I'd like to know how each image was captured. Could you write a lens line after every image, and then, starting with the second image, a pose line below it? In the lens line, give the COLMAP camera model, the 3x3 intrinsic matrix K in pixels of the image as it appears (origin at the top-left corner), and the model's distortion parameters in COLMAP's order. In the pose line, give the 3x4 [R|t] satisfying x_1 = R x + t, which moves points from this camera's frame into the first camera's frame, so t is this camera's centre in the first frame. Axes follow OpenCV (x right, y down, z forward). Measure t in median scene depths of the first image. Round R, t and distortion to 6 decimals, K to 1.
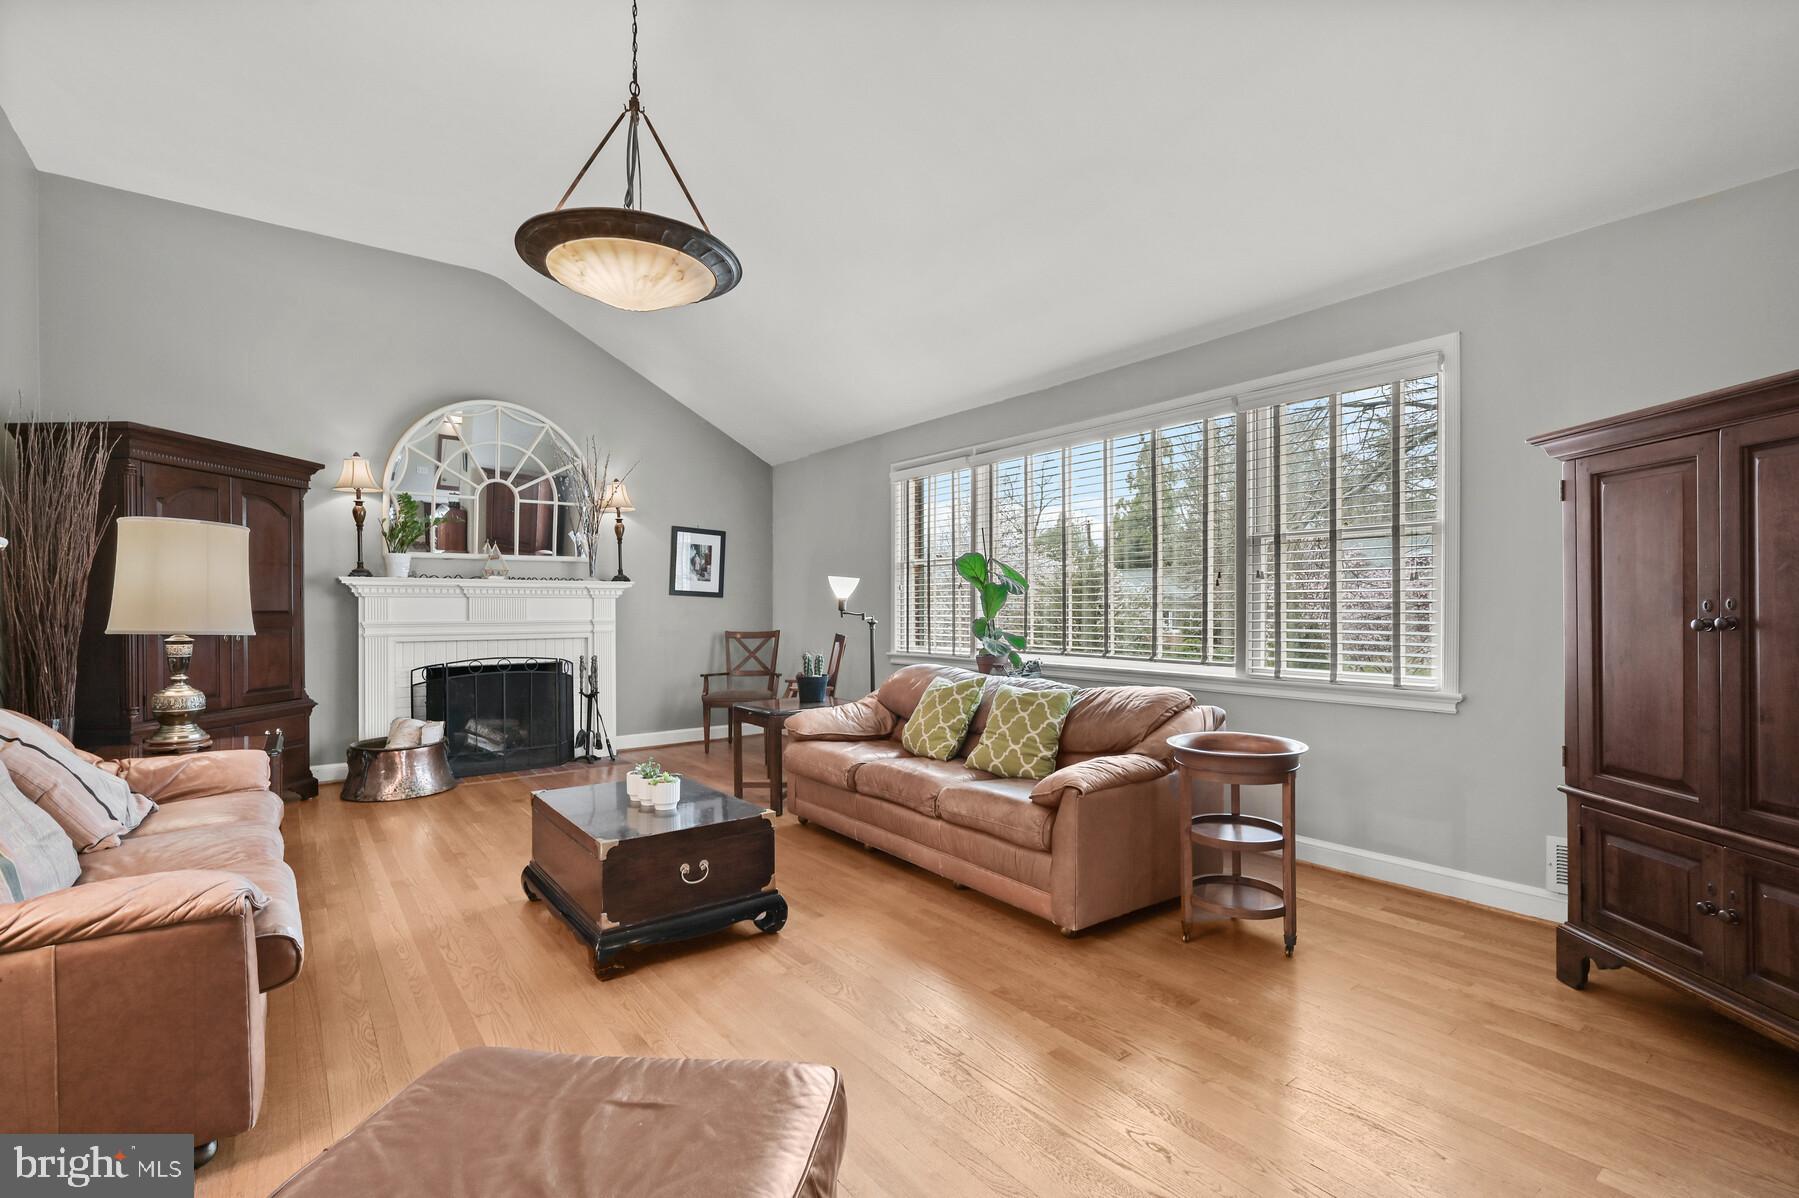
lens RADIAL K [[813.7, 0, 899.5], [0, 813.7, 599.0], [0, 0, 1]] dist [0.002336, 0.000070]
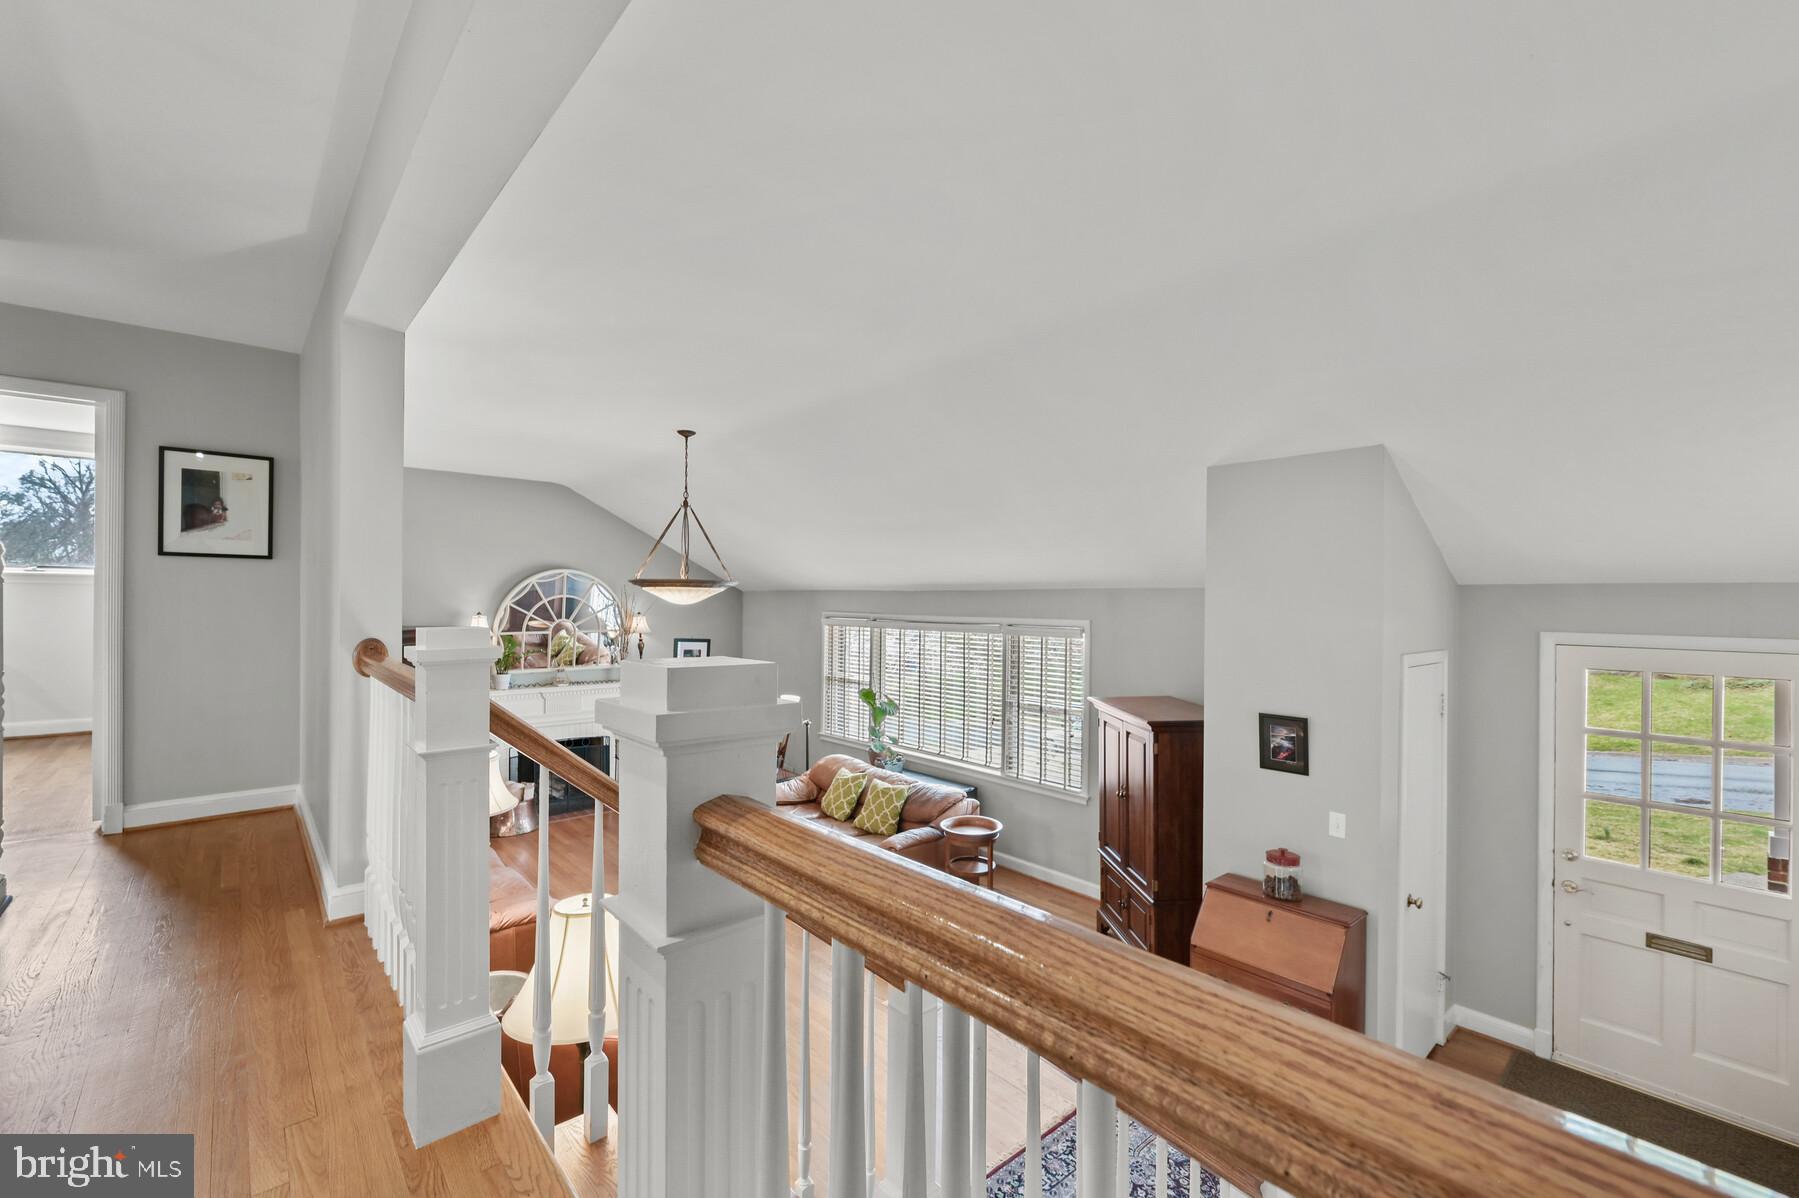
lens RADIAL K [[760.2, 0, 899.5], [0, 760.2, 599.0], [0, 0, 1]] dist [0.001033, 0.000044]
pose [[0.997680, 0.013517, 0.066725, 0.057879], [-0.013806, 0.999897, 0.003884, -0.293789], [-0.066666, -0.004796, 0.997764, -0.681678]]
